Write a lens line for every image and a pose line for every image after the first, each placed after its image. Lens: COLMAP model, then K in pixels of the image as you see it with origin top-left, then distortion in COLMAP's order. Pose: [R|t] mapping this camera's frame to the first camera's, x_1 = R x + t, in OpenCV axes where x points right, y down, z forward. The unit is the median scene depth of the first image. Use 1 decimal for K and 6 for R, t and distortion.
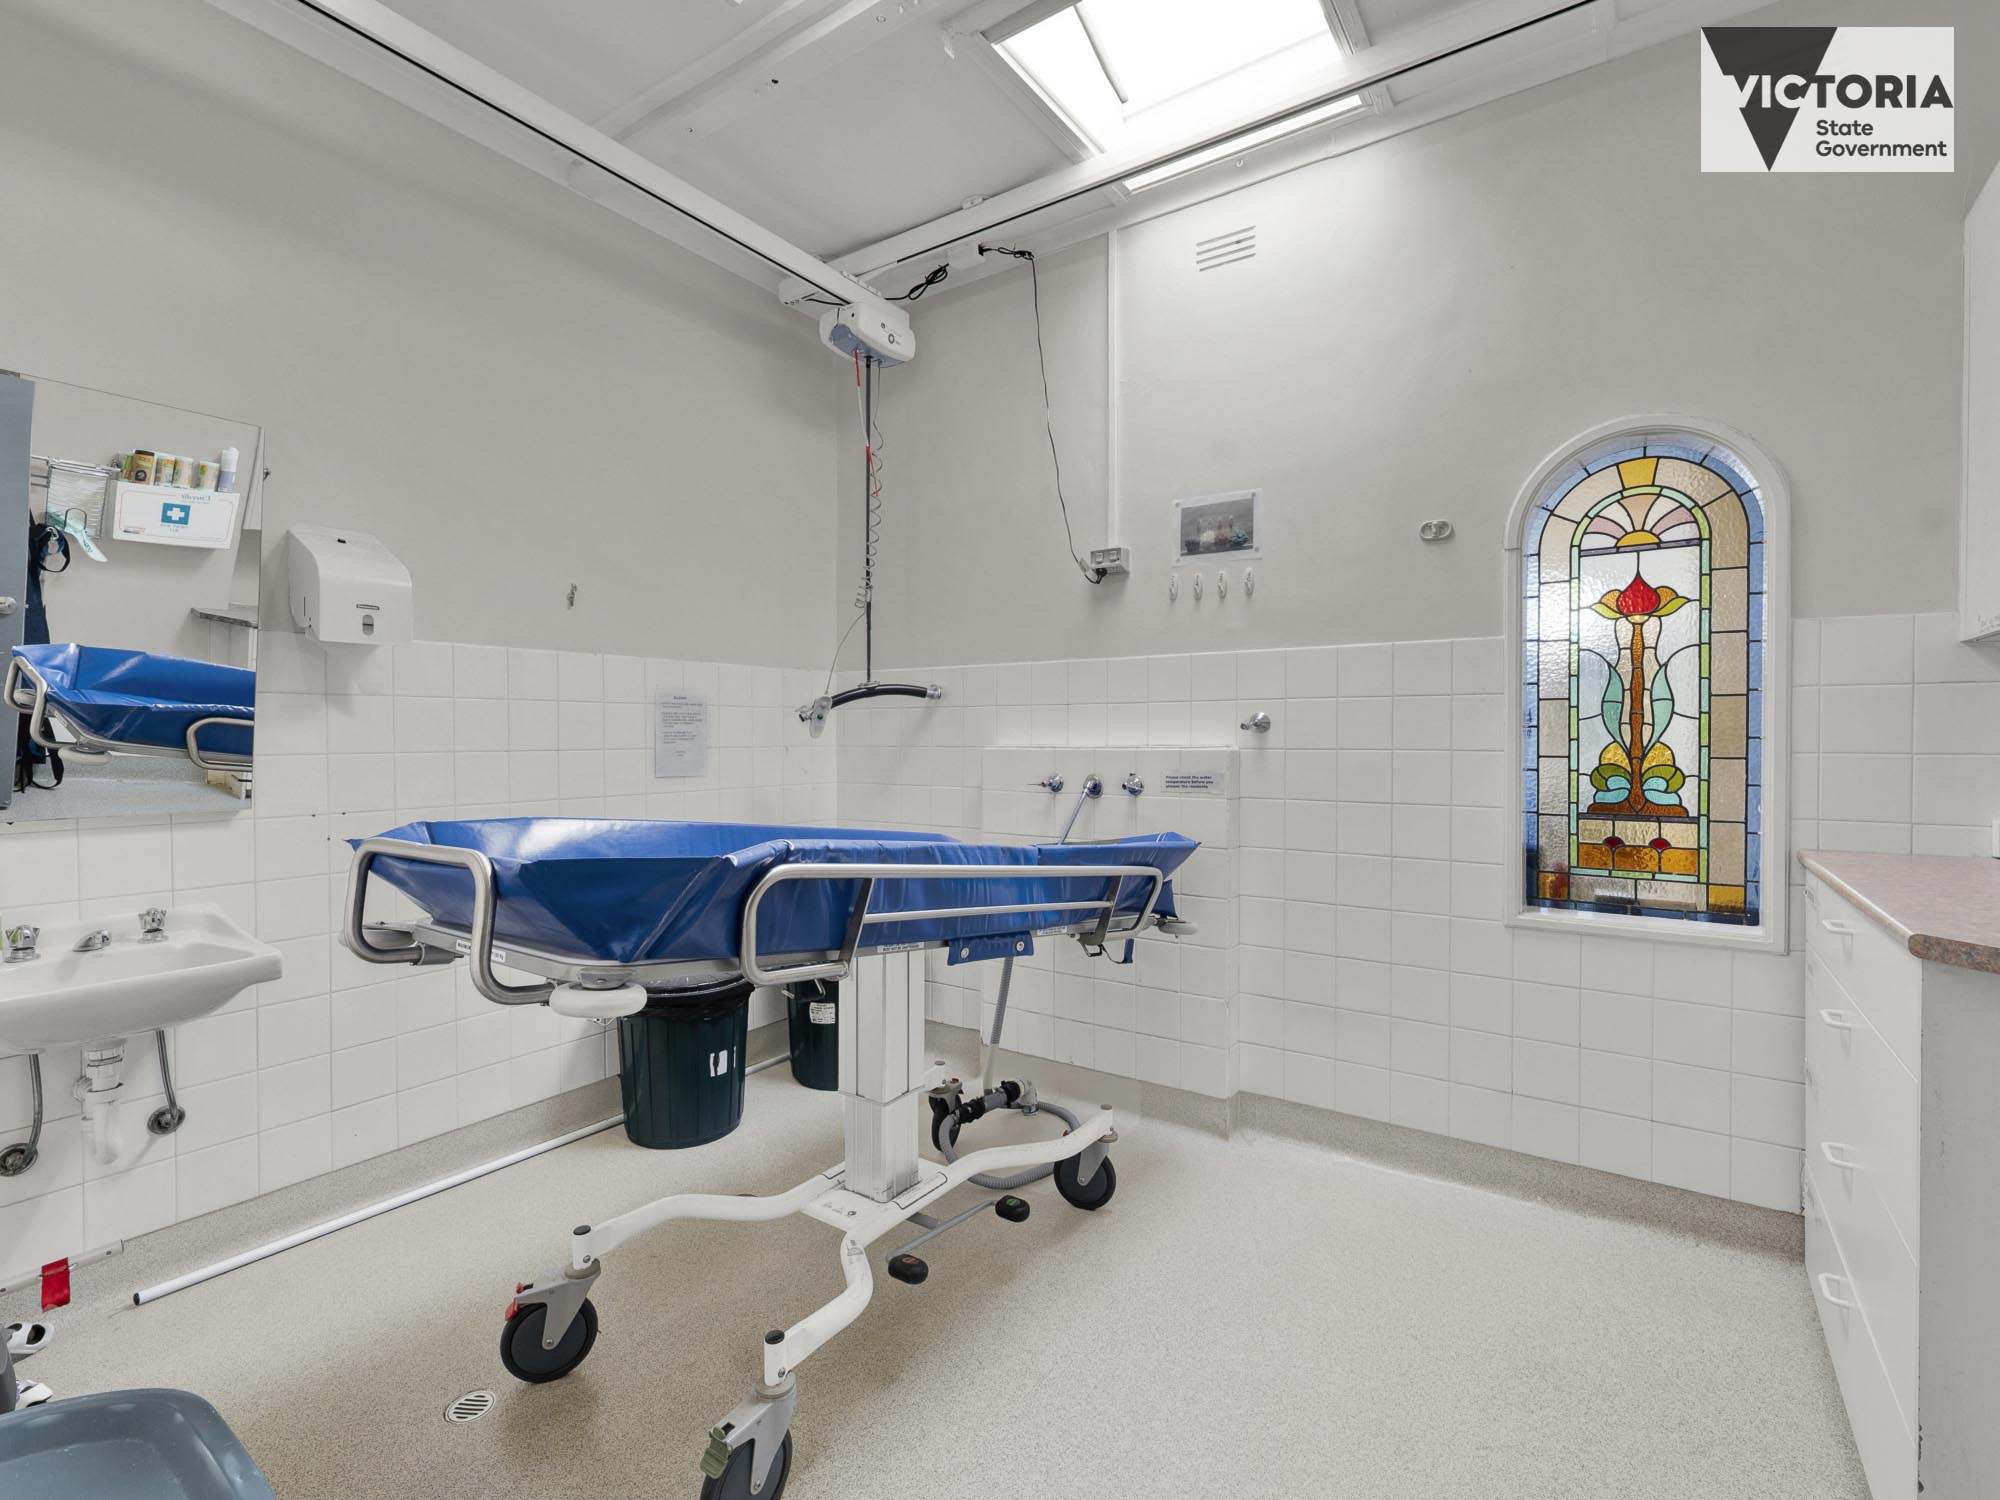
lens RADIAL K [[927.8, 0, 1000.0], [0, 927.8, 750.0], [0, 0, 1]] dist [0.000416, -0.000118]
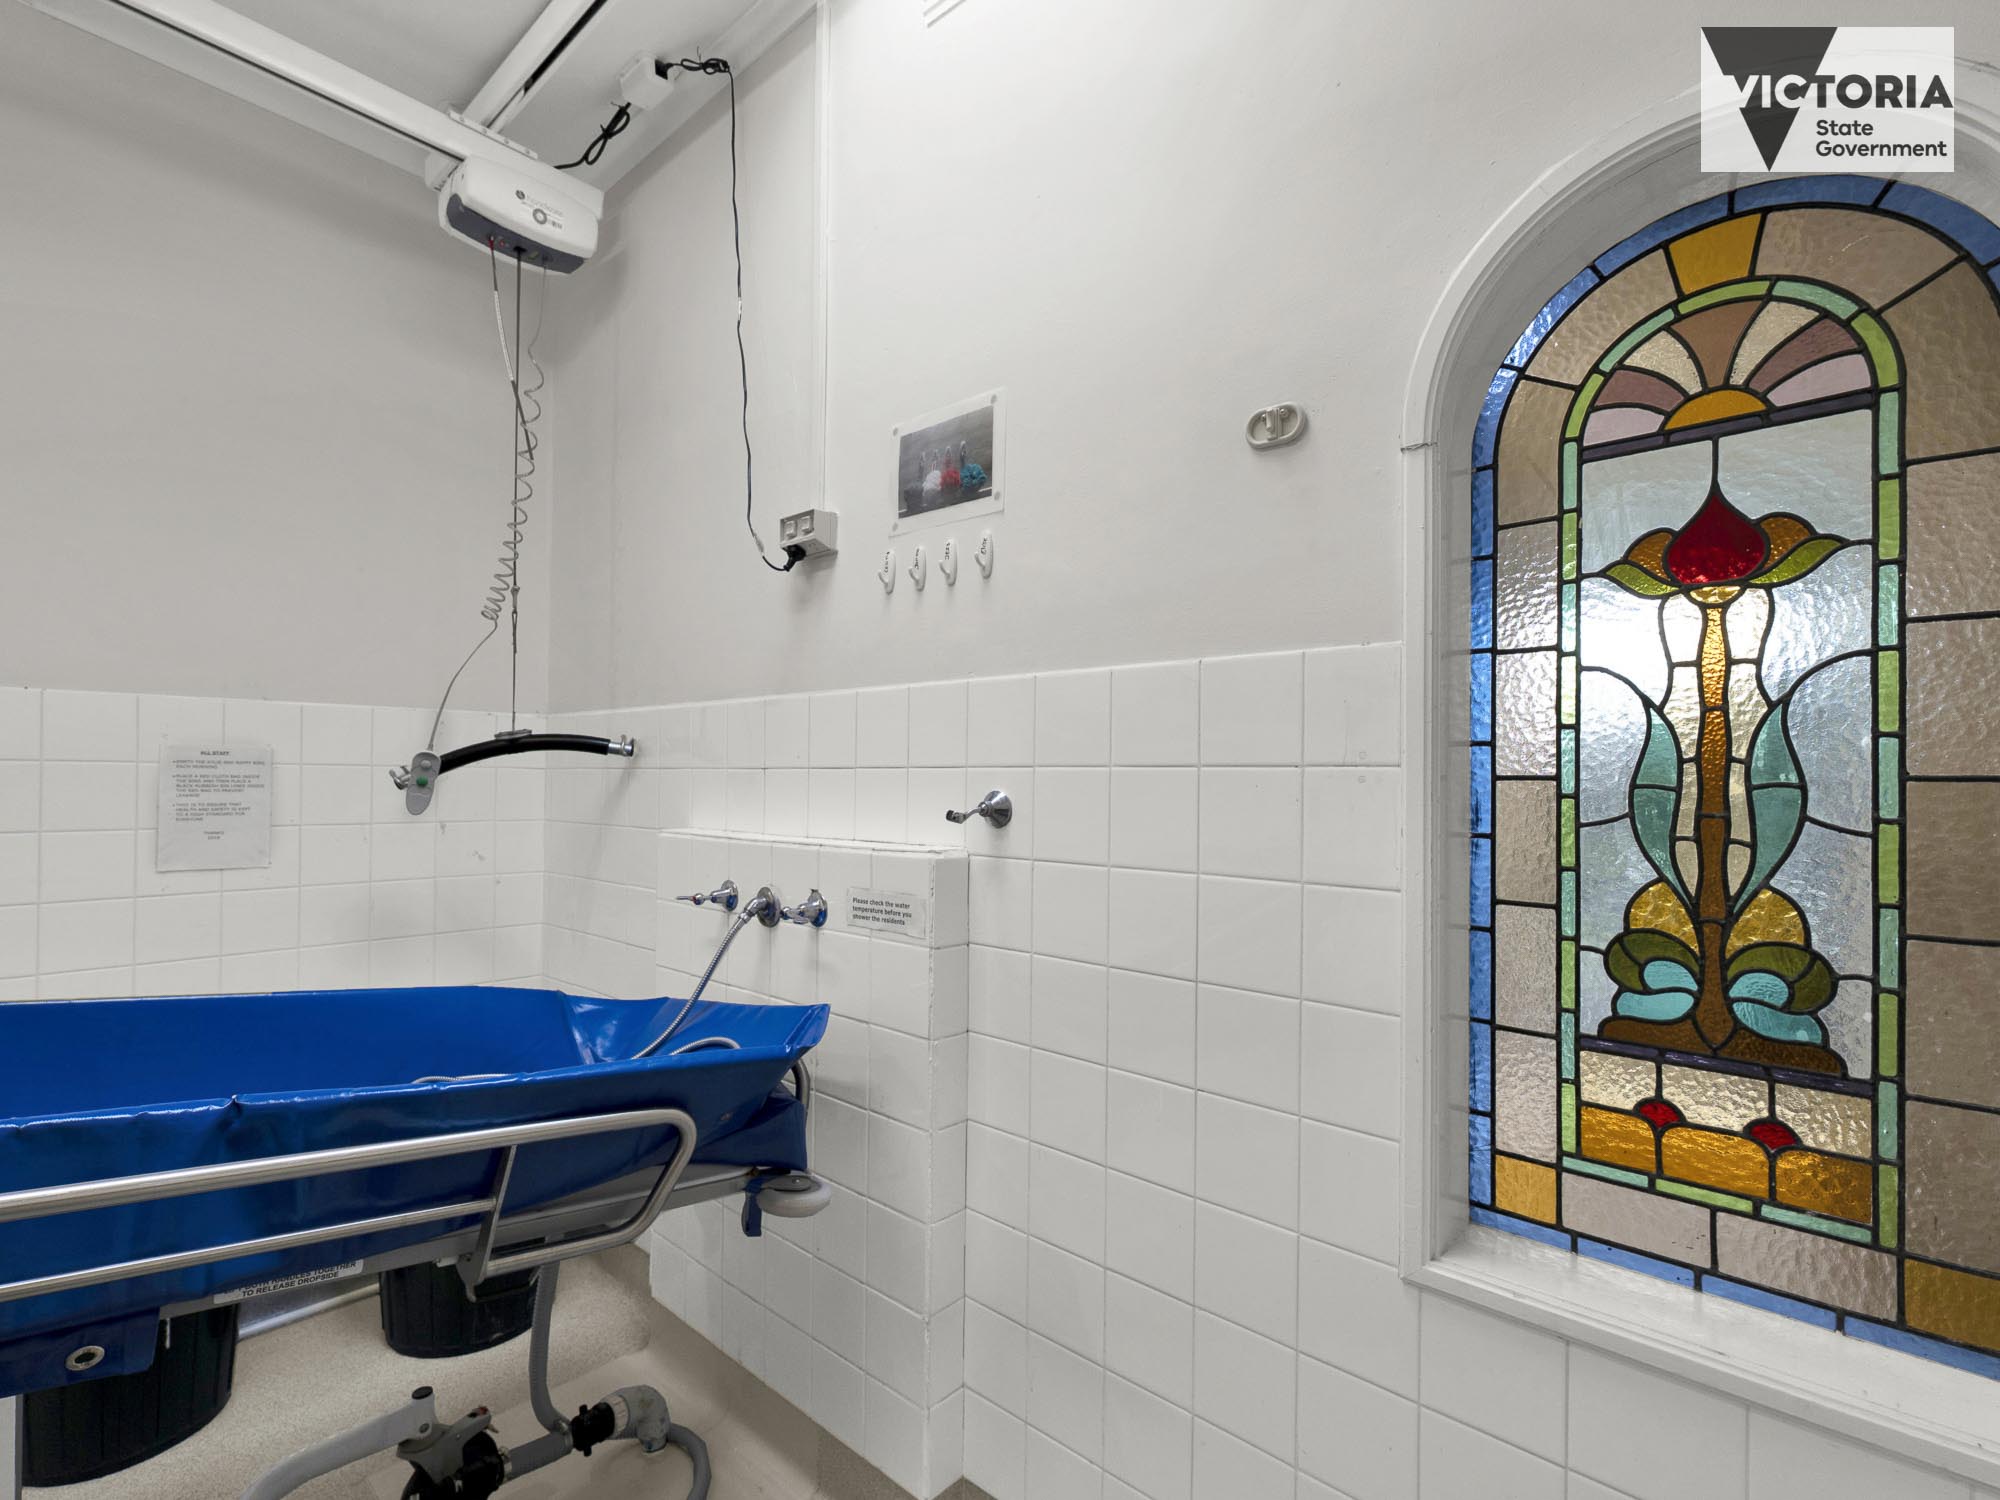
lens RADIAL K [[937.7, 0, 998.1], [0, 937.7, 773.3], [0, 0, 1]] dist [-0.000595, 0.000745]
pose [[0.991422, 0.009461, -0.130354, 0.412861], [-0.012099, 0.999737, -0.019461, -0.046404], [0.130136, 0.020871, 0.991277, 0.525835]]
